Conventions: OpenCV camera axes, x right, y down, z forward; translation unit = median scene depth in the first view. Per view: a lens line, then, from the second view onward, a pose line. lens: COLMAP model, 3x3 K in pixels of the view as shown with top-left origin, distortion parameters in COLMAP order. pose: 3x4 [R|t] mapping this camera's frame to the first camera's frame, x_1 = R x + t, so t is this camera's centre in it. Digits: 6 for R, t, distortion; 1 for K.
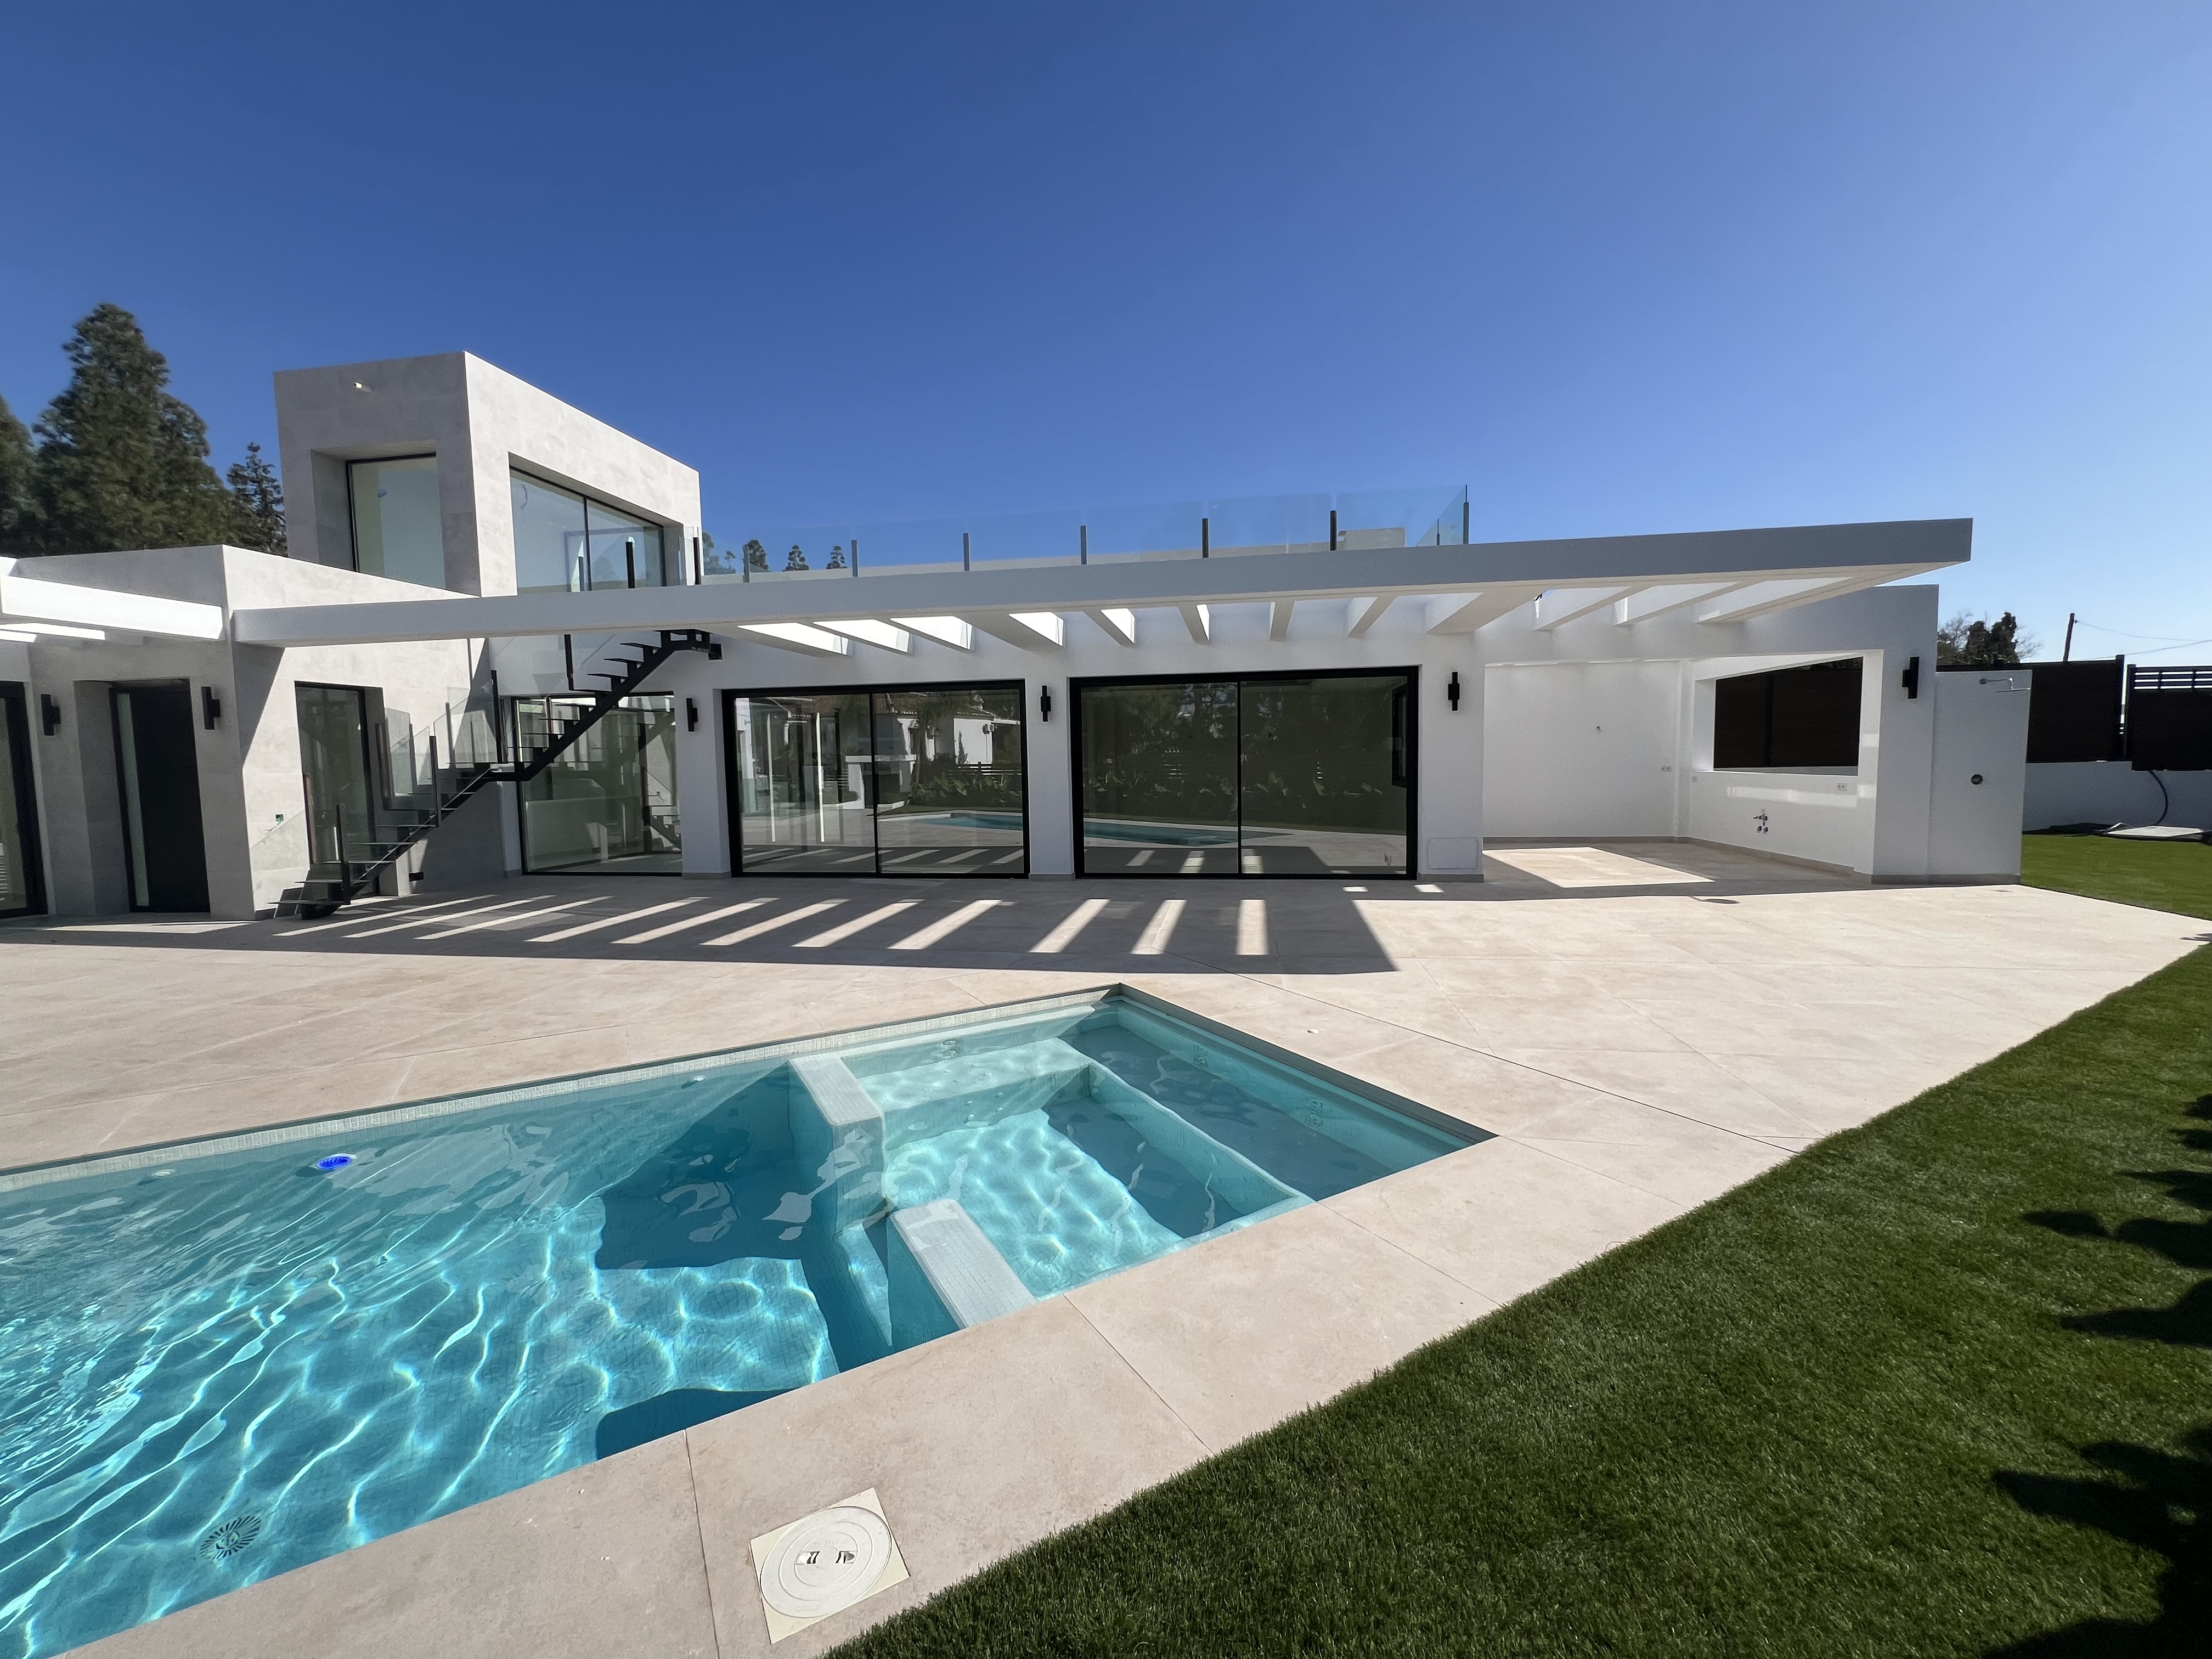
lens RADIAL K [[880.8, 0, 1100.3], [0, 880.8, 821.9], [0, 0, 1]] dist [-0.003523, 0.000728]
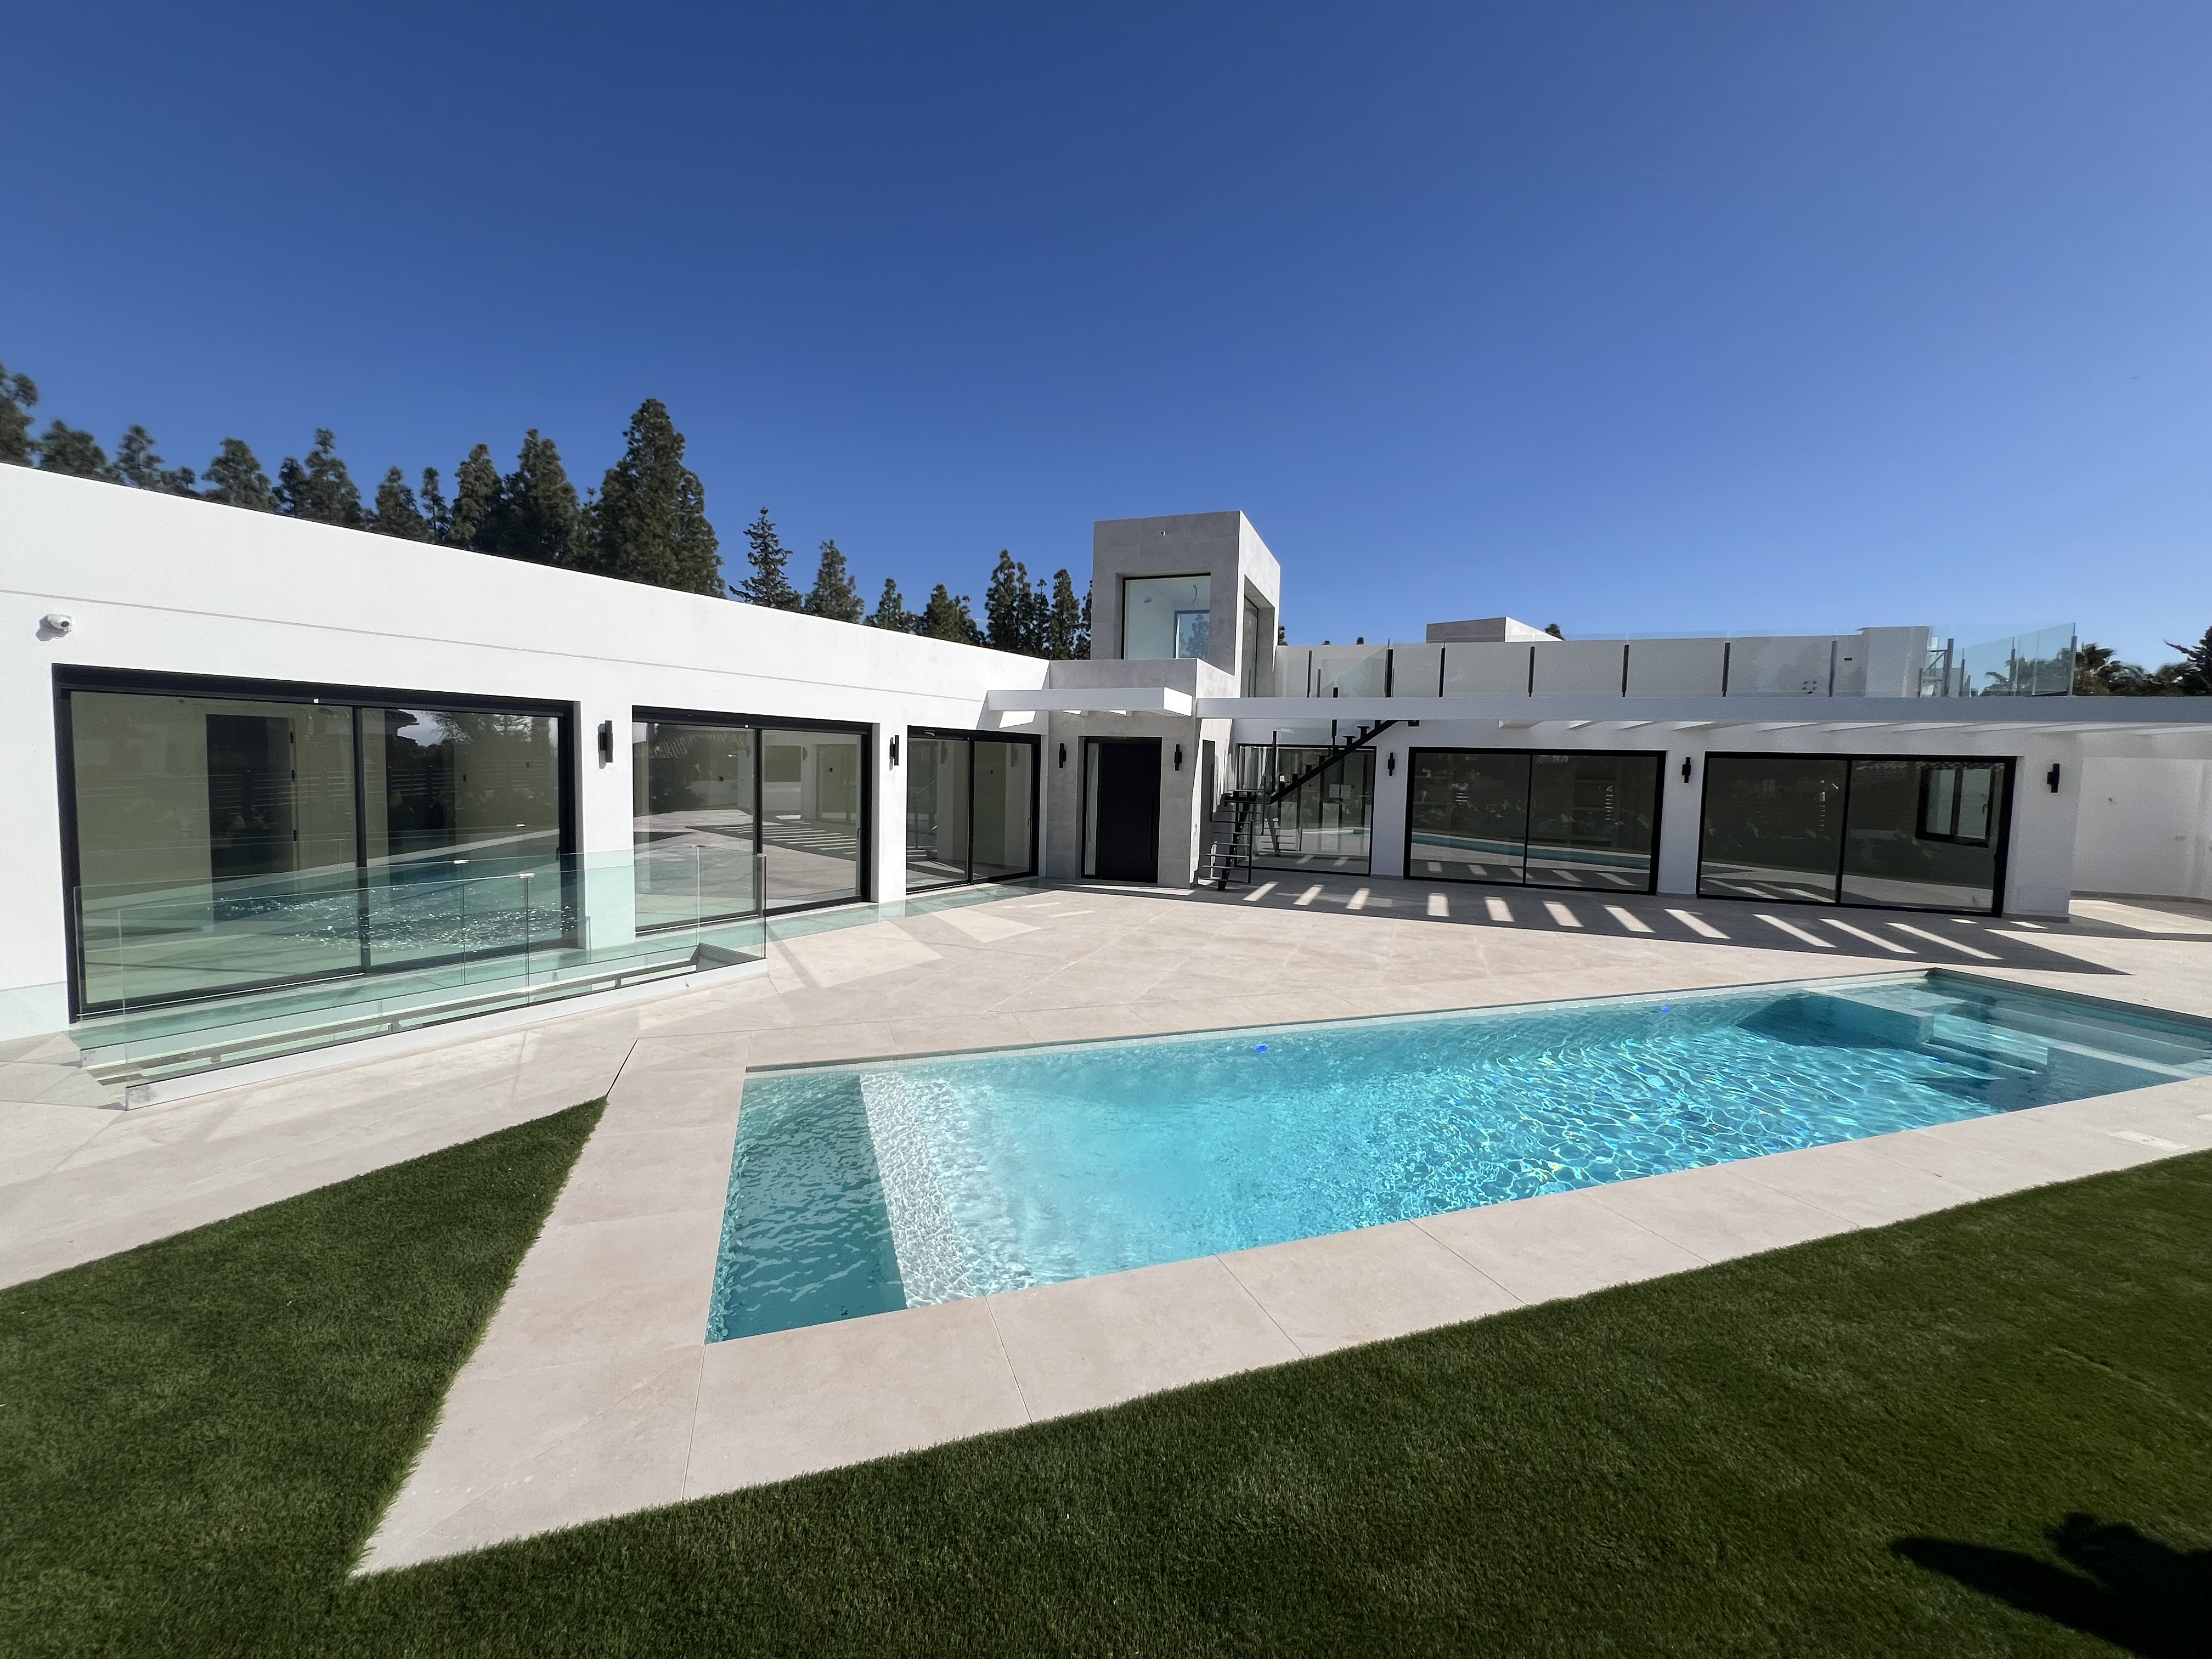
lens RADIAL K [[880.8, 0, 1100.3], [0, 880.8, 821.9], [0, 0, 1]] dist [-0.003523, 0.000728]
pose [[0.980817, 0.055458, -0.186878, -0.701676], [-0.056616, 0.998396, -0.000857, -0.000252], [0.186530, 0.011421, 0.982383, -0.524901]]
